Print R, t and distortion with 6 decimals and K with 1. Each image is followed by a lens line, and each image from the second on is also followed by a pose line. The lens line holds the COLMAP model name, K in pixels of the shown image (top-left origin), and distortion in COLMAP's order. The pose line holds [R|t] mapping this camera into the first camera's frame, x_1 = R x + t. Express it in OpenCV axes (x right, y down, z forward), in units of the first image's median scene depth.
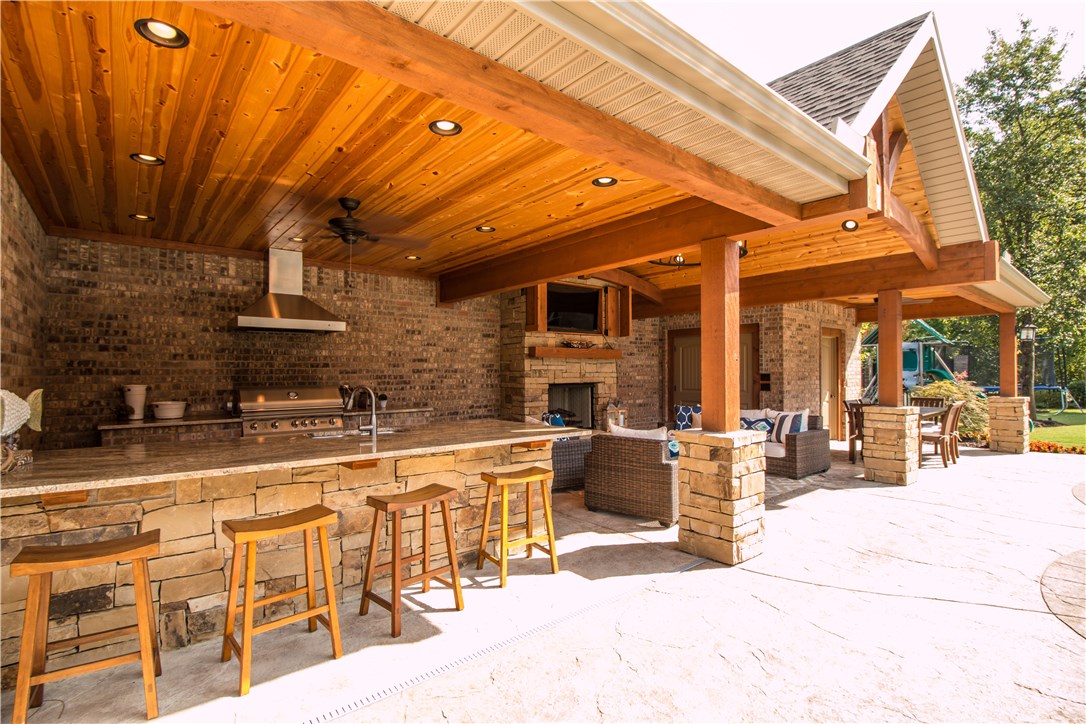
lens RADIAL K [[518.8, 0, 550.5], [0, 518.8, 361.4], [0, 0, 1]] dist [-0.020515, -0.000629]
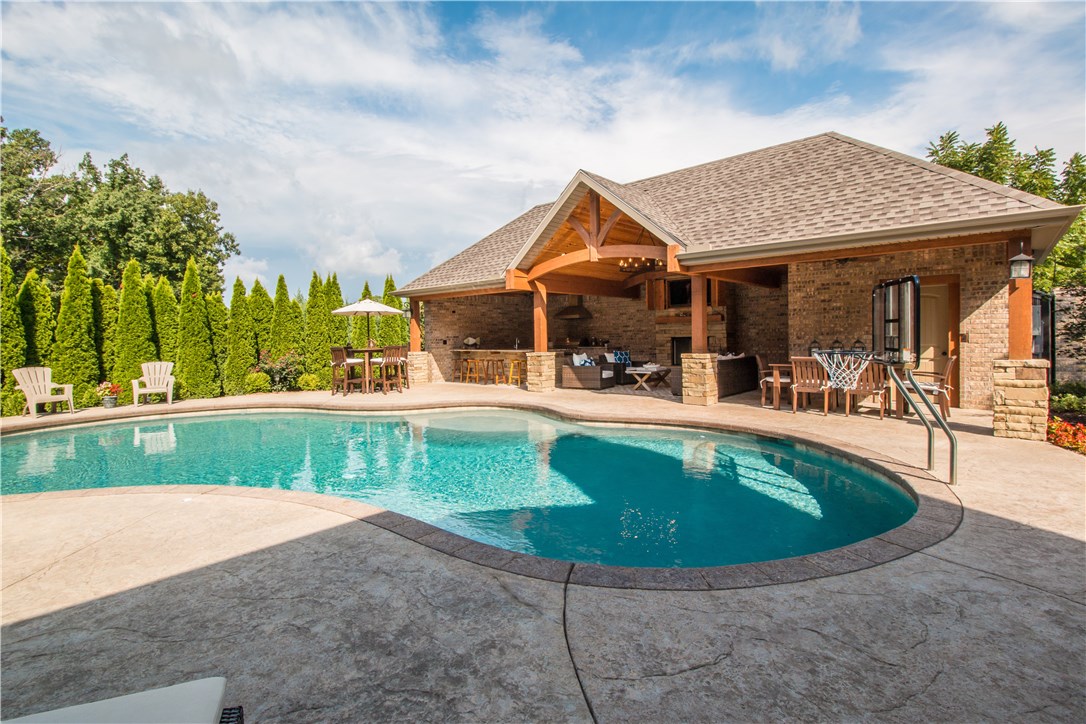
lens RADIAL K [[510.9, 0, 506.5], [0, 510.9, 341.0], [0, 0, 1]] dist [-0.020149, -0.000134]
pose [[0.096600, 0.008819, -0.995284, 1.709909], [0.038127, 0.999194, 0.012554, 0.012095], [0.994593, -0.039160, 0.096186, 0.263188]]
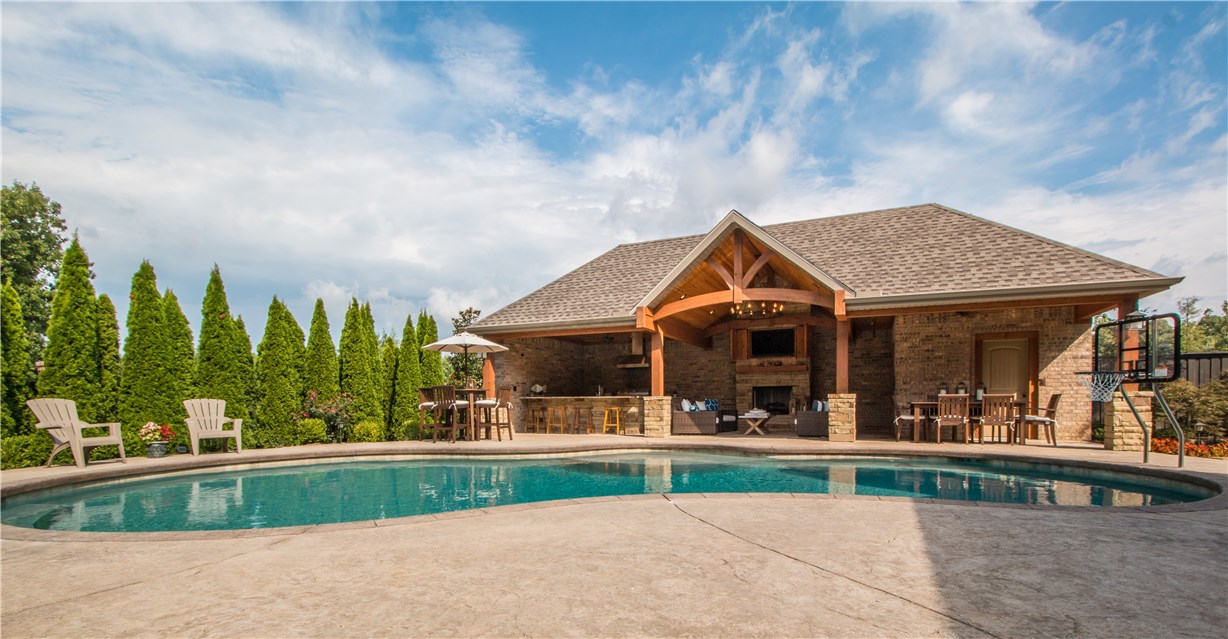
lens RADIAL K [[576.0, 0, 592.4], [0, 576.0, 408.9], [0, 0, 1]] dist [-0.019556, -0.000550]
pose [[0.402153, 0.009685, -0.915521, 1.633473], [0.022012, 0.999553, 0.020243, 0.068059], [0.915308, -0.028293, 0.401760, -0.334805]]
